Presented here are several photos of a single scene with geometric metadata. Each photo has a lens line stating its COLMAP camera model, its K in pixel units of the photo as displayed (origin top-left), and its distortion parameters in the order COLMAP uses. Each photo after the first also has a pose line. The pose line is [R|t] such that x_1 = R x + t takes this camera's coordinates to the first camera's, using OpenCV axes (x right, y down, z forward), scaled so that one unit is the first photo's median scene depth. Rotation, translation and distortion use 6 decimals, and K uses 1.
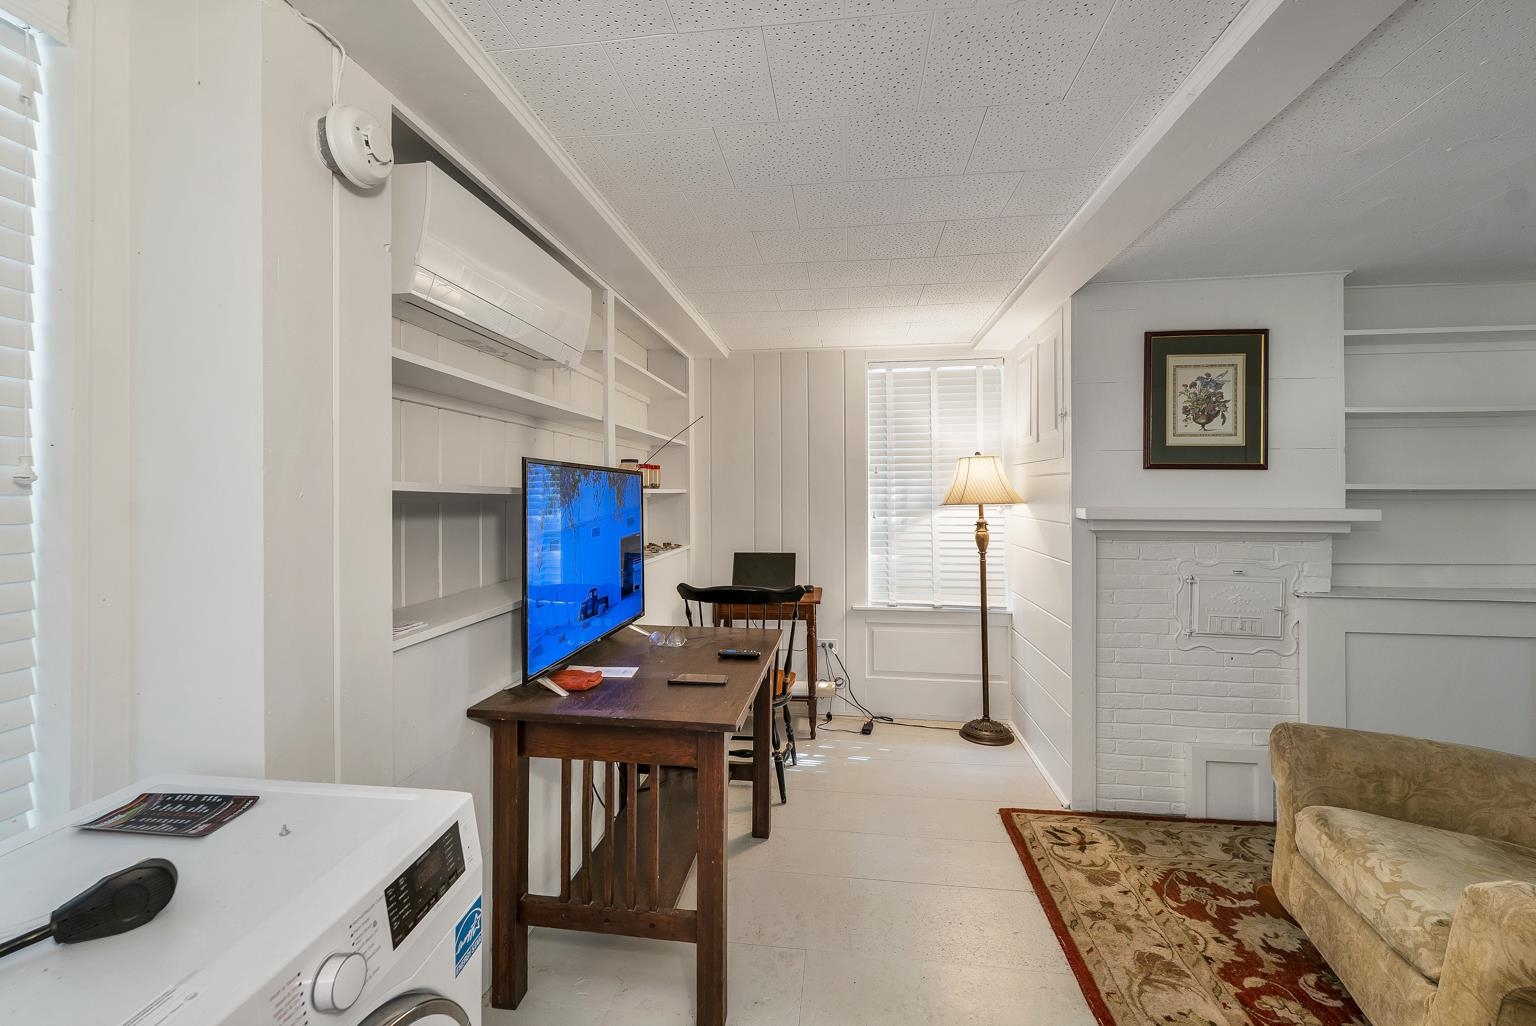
lens RADIAL K [[660.0, 0, 759.5], [0, 660.0, 502.6], [0, 0, 1]] dist [0.002493, 0.000128]
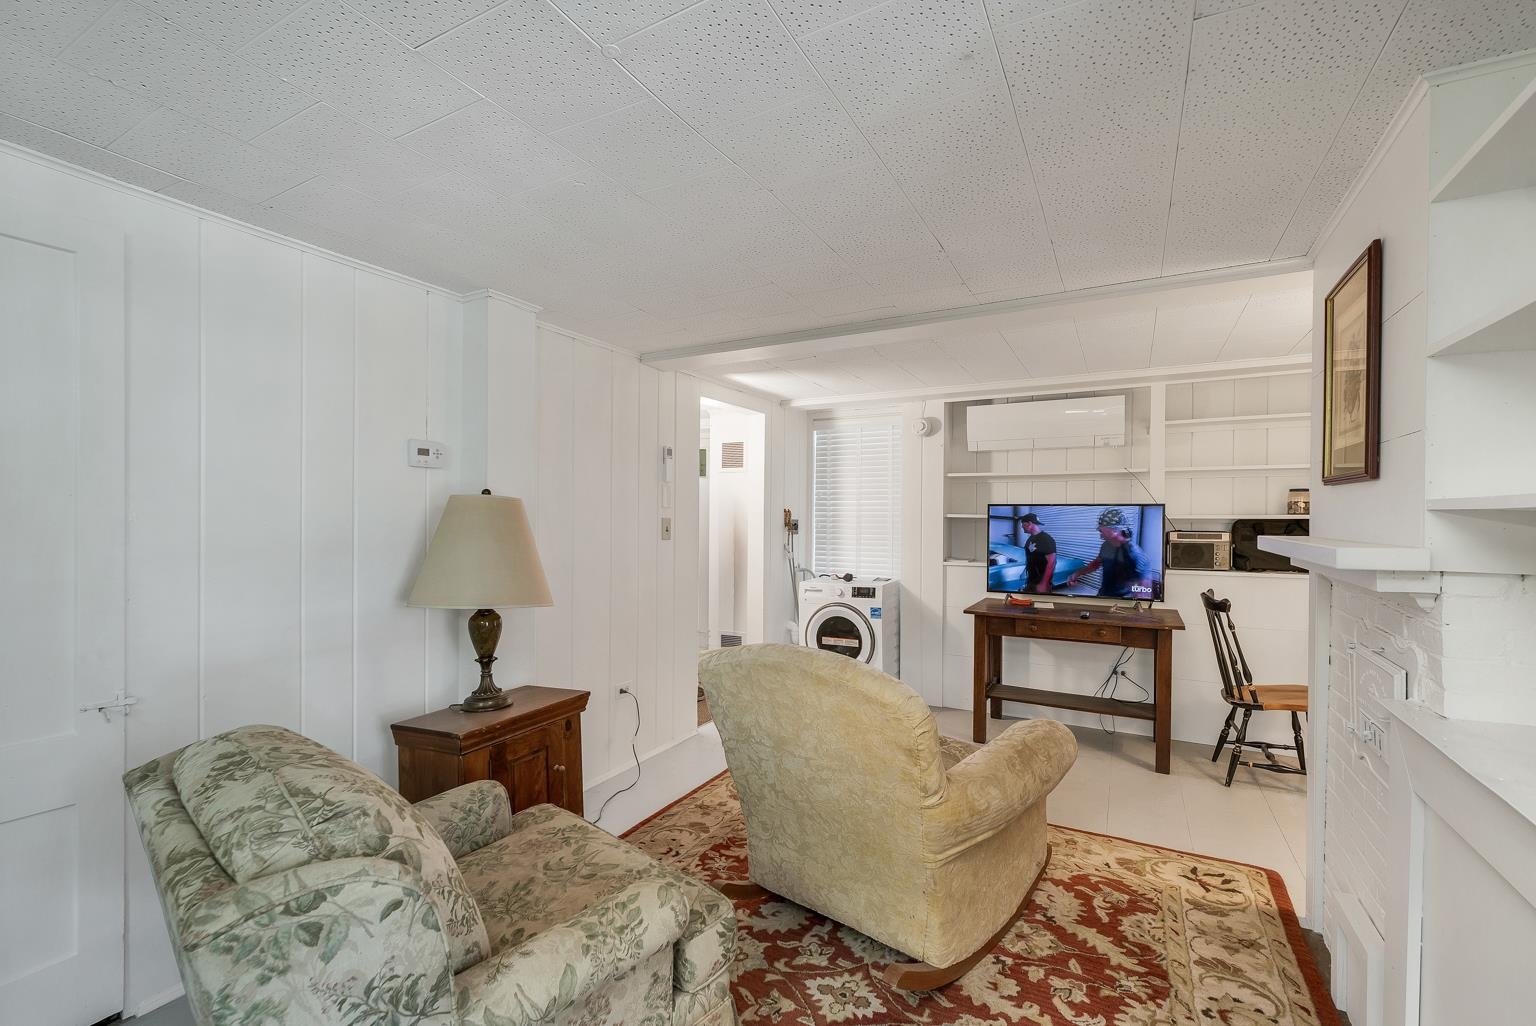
lens RADIAL K [[660.0, 0, 768.2], [0, 660.0, 516.2], [0, 0, 1]] dist [0.002493, 0.000128]
pose [[-0.347535, 0.001343, -0.937666, 1.782255], [-0.015668, 0.999851, 0.007239, -0.021436], [0.937536, 0.017207, -0.347462, 0.804998]]
